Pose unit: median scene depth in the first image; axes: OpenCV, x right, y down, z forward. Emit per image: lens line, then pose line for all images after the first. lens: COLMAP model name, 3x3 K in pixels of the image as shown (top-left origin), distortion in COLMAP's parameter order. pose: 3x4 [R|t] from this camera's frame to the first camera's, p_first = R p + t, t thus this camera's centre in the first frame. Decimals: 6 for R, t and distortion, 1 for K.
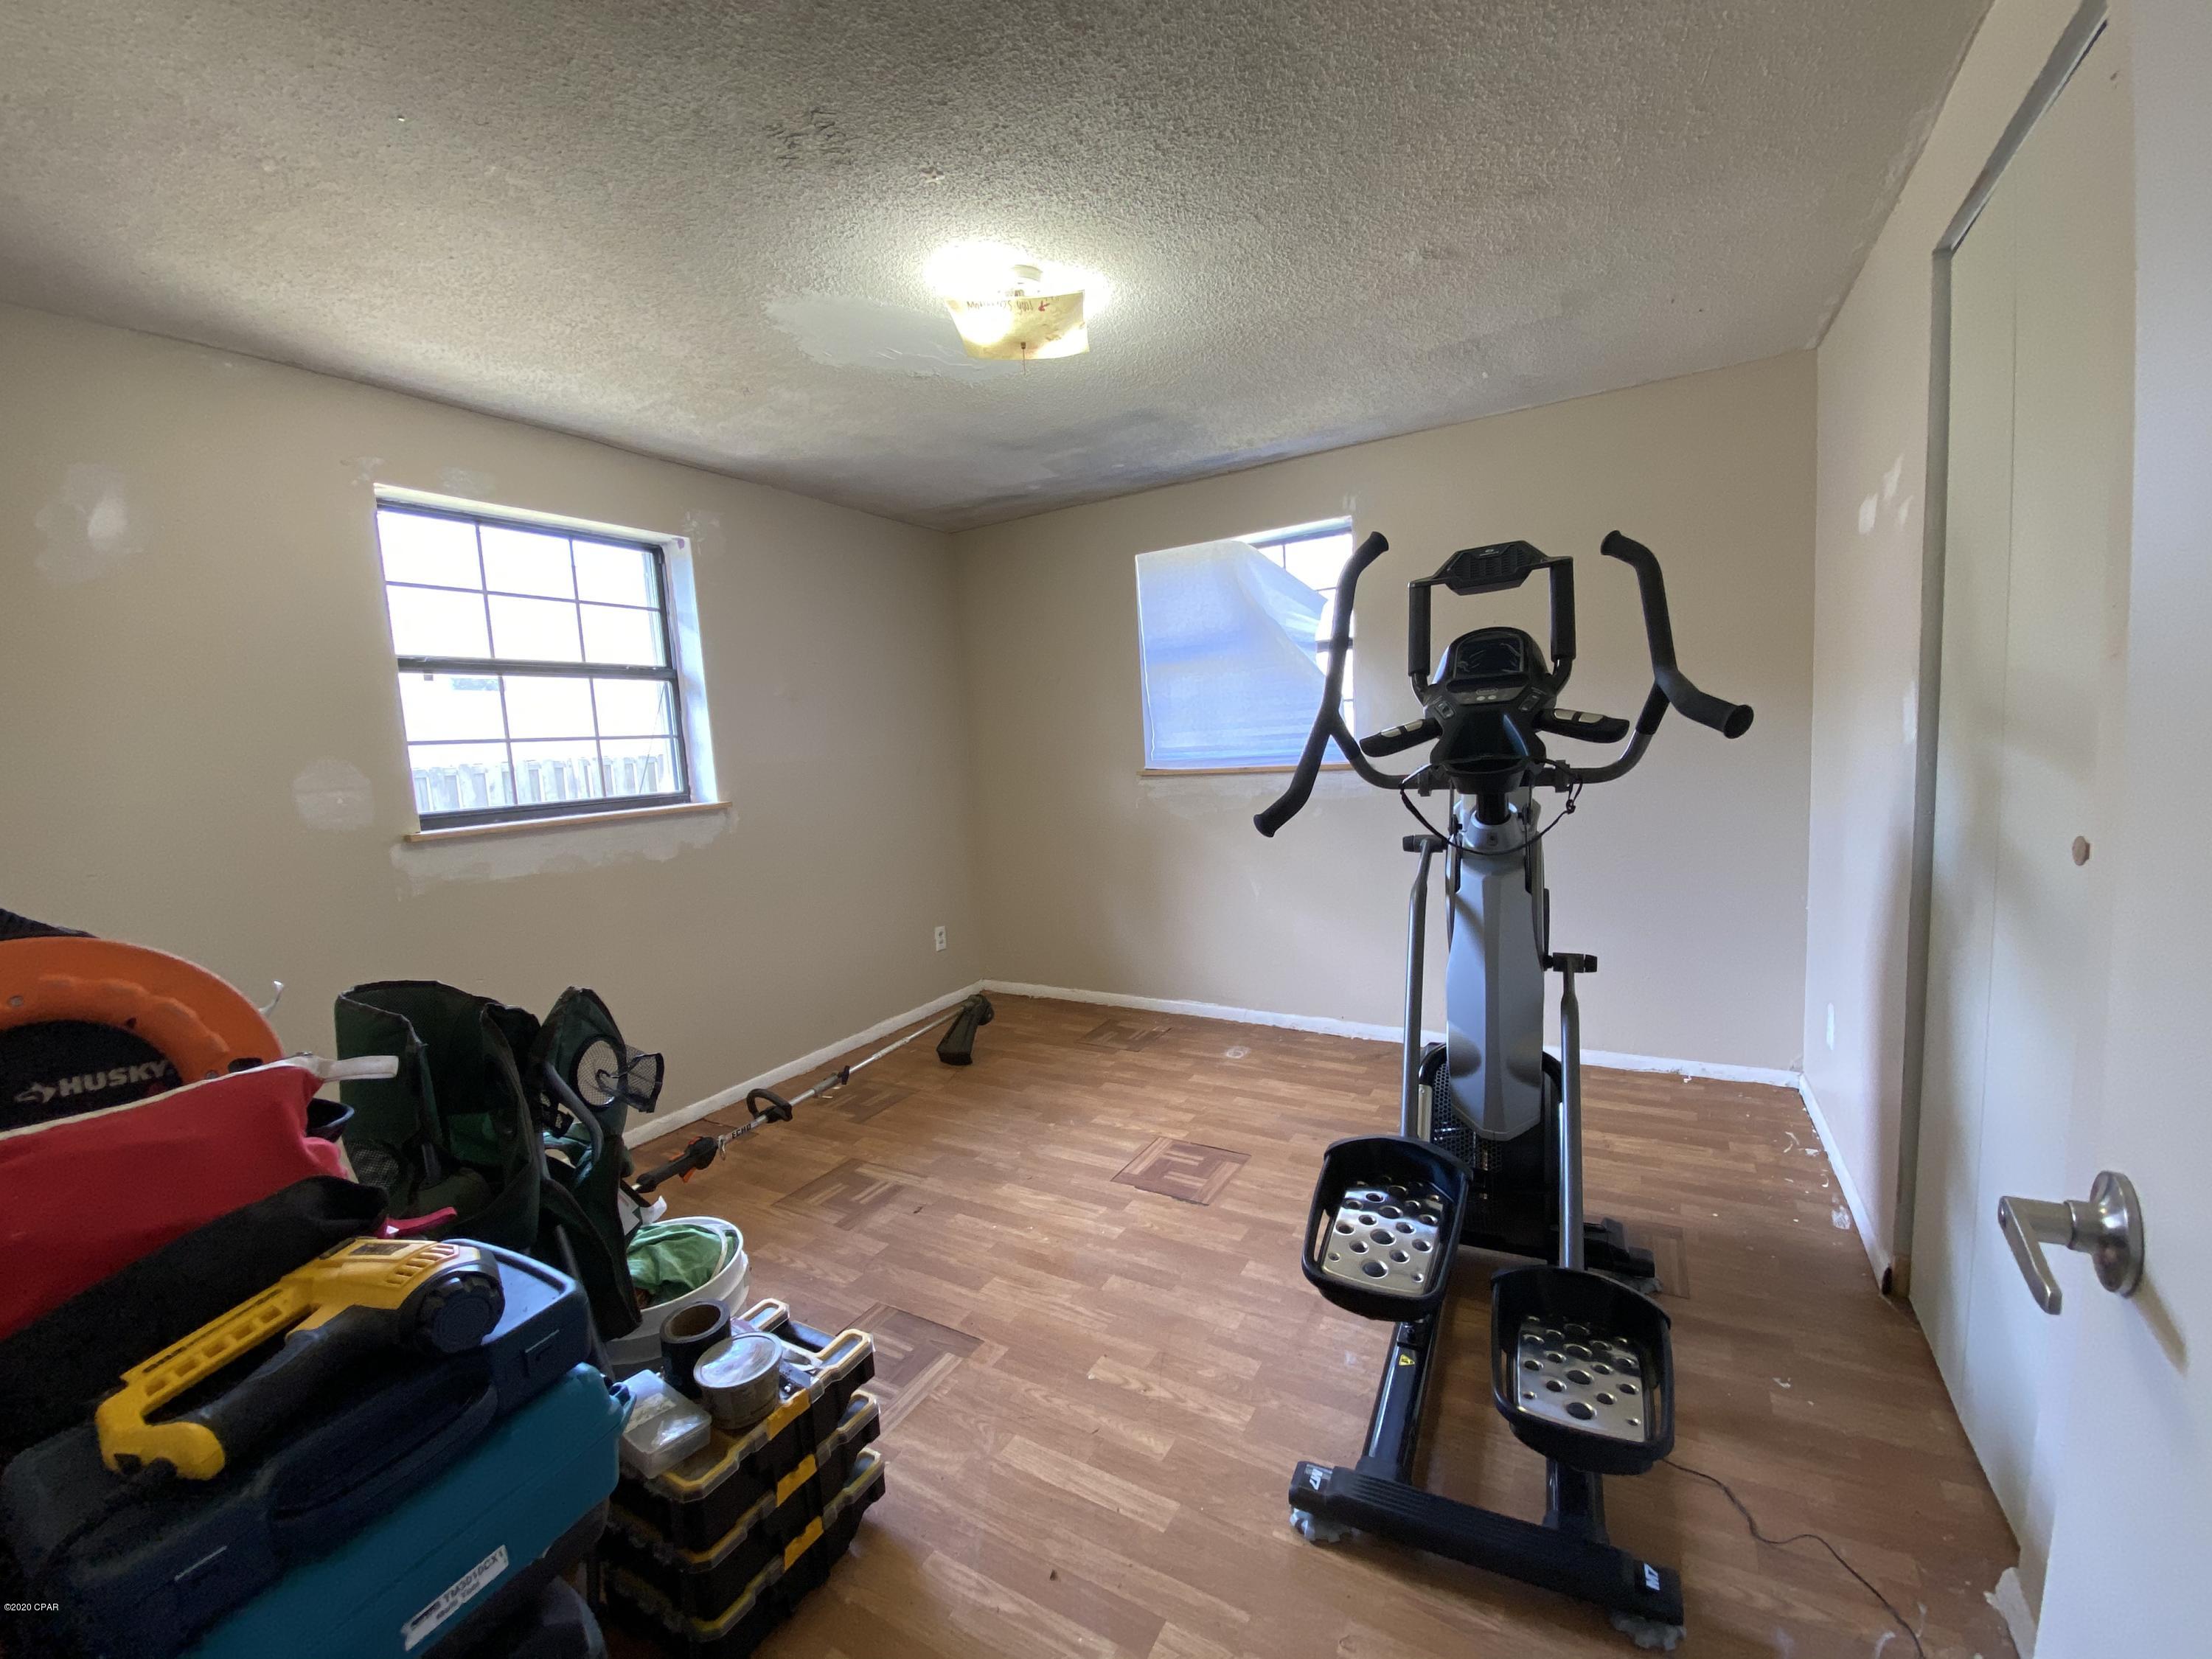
lens RADIAL K [[904.5, 0, 1098.0], [0, 904.5, 840.8], [0, 0, 1]] dist [0.047966, -0.044450]
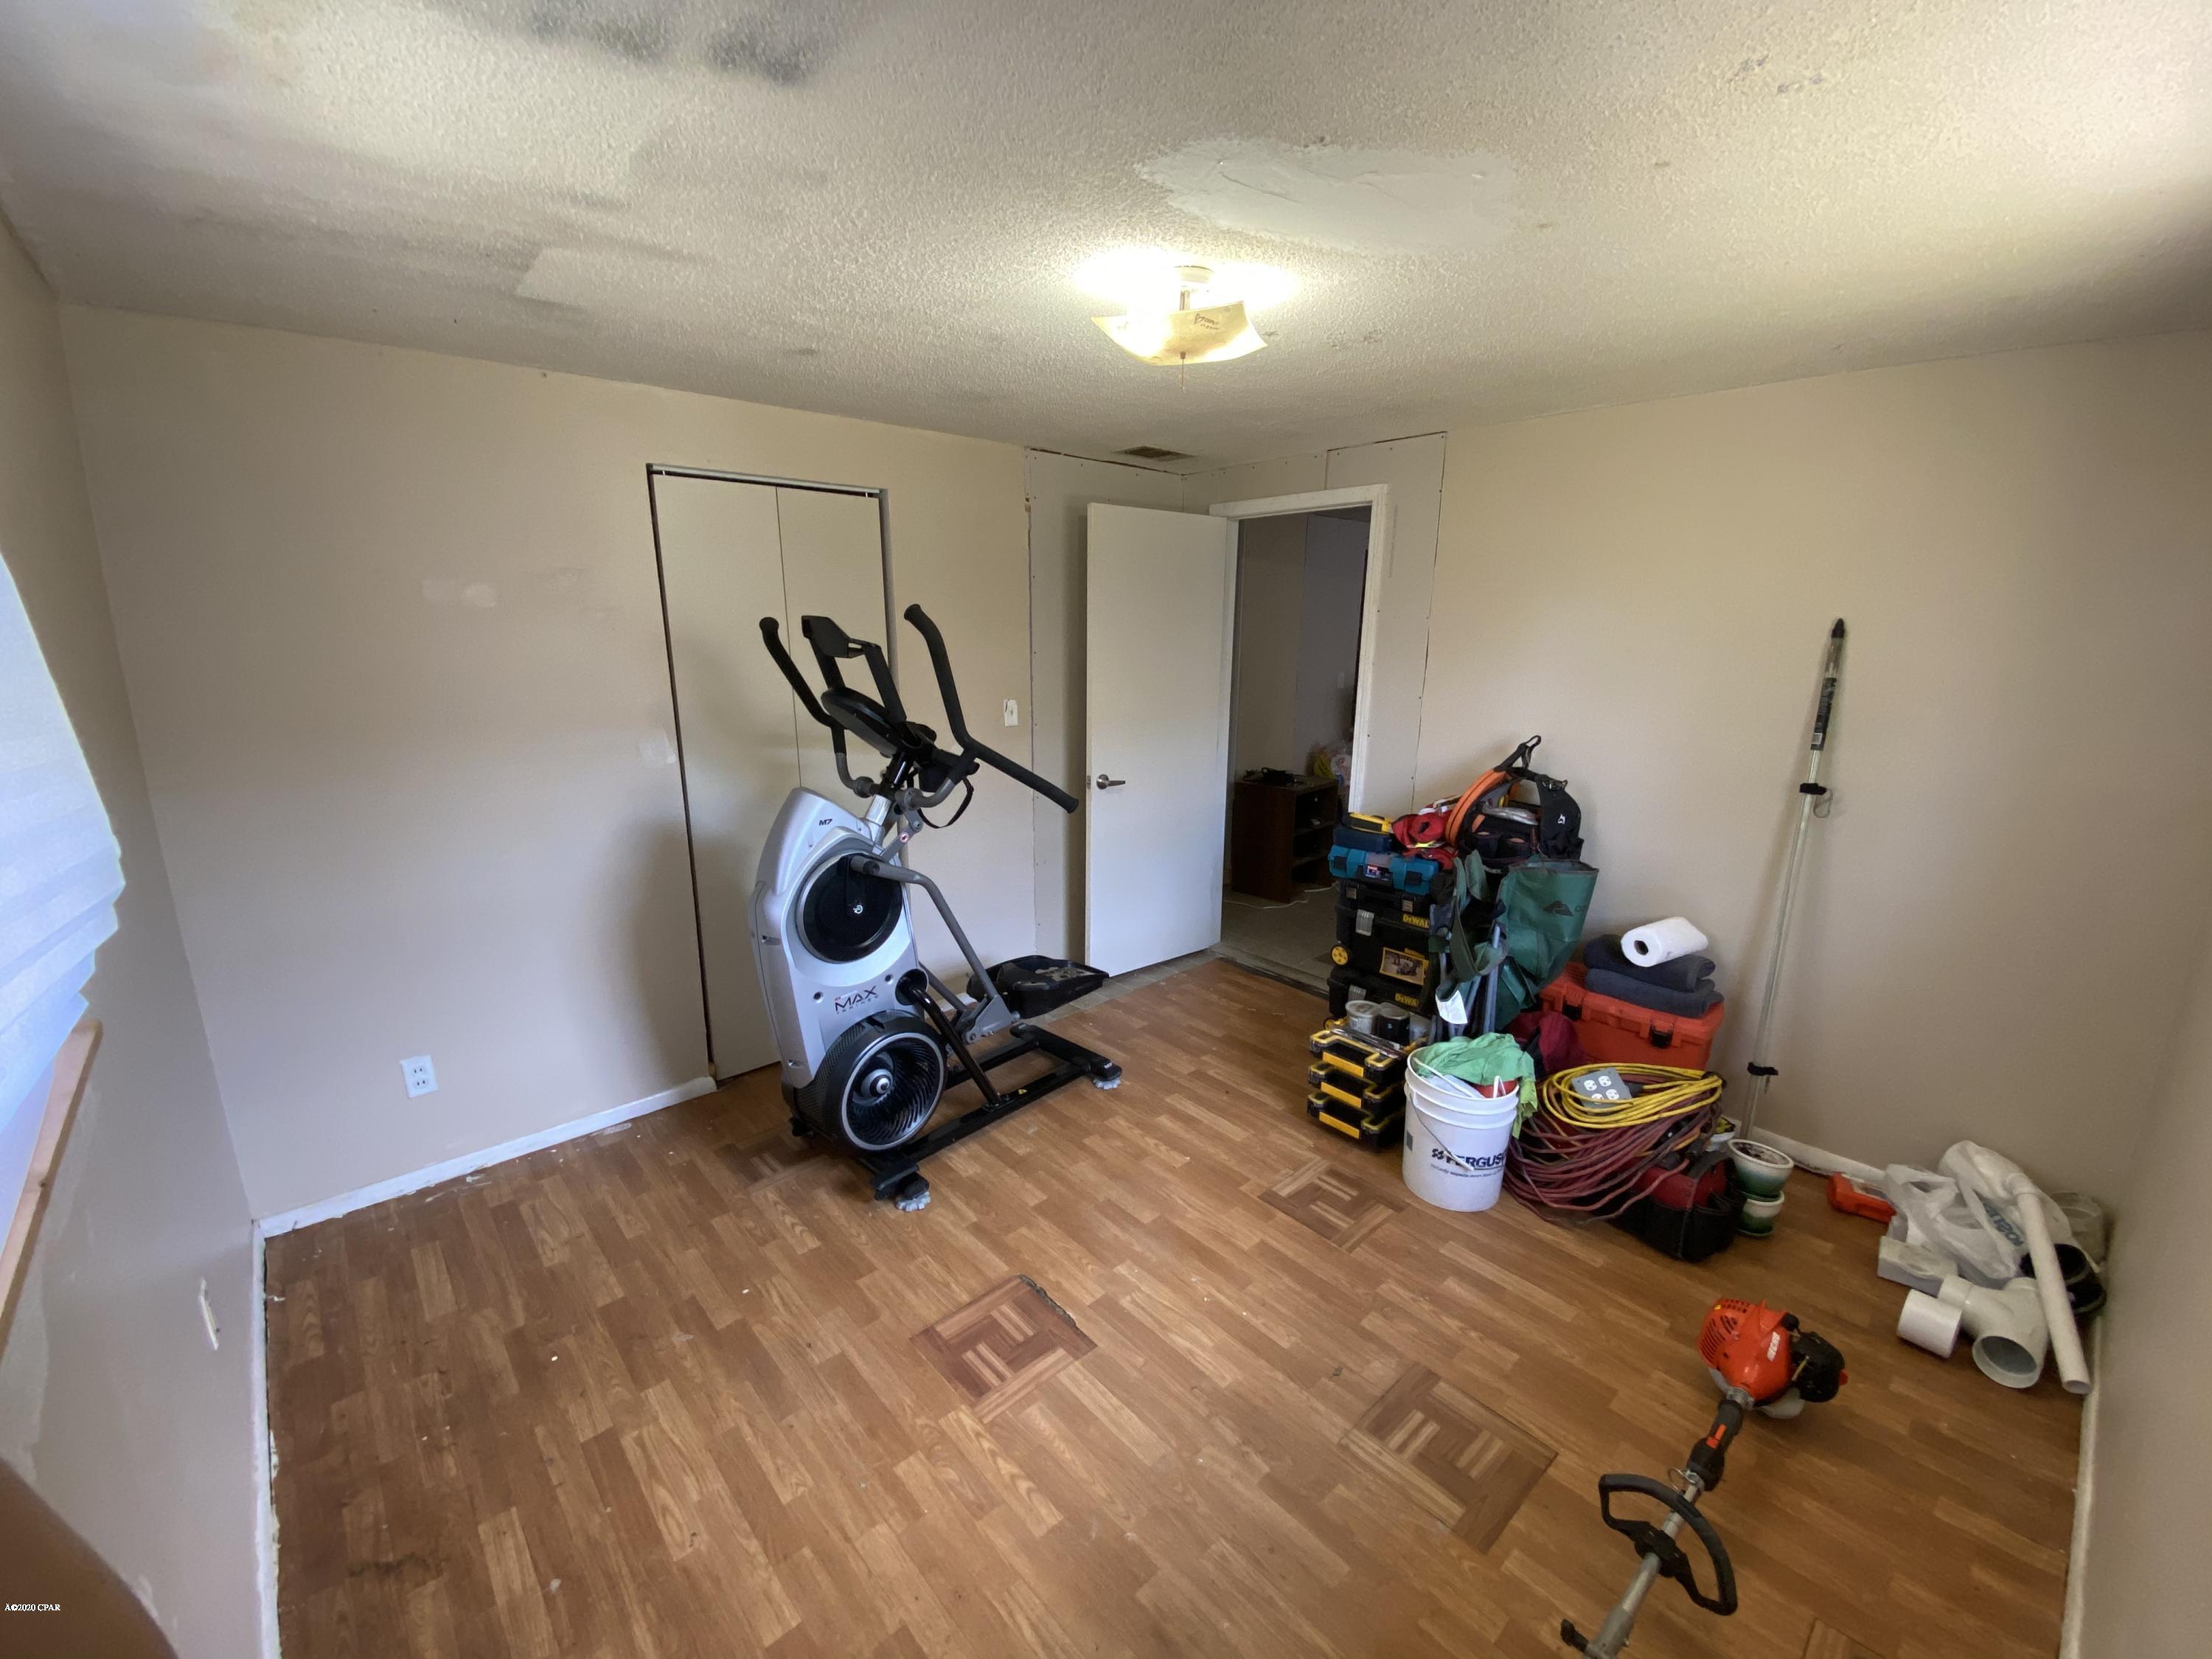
lens RADIAL K [[904.5, 0, 1098.0], [0, 904.5, 840.8], [0, 0, 1]] dist [0.047966, -0.044450]
pose [[-0.955088, -0.025847, 0.295193, -0.227631], [0.074733, 0.942976, 0.324364, -0.329710], [-0.286743, 0.331857, -0.898693, 1.682857]]
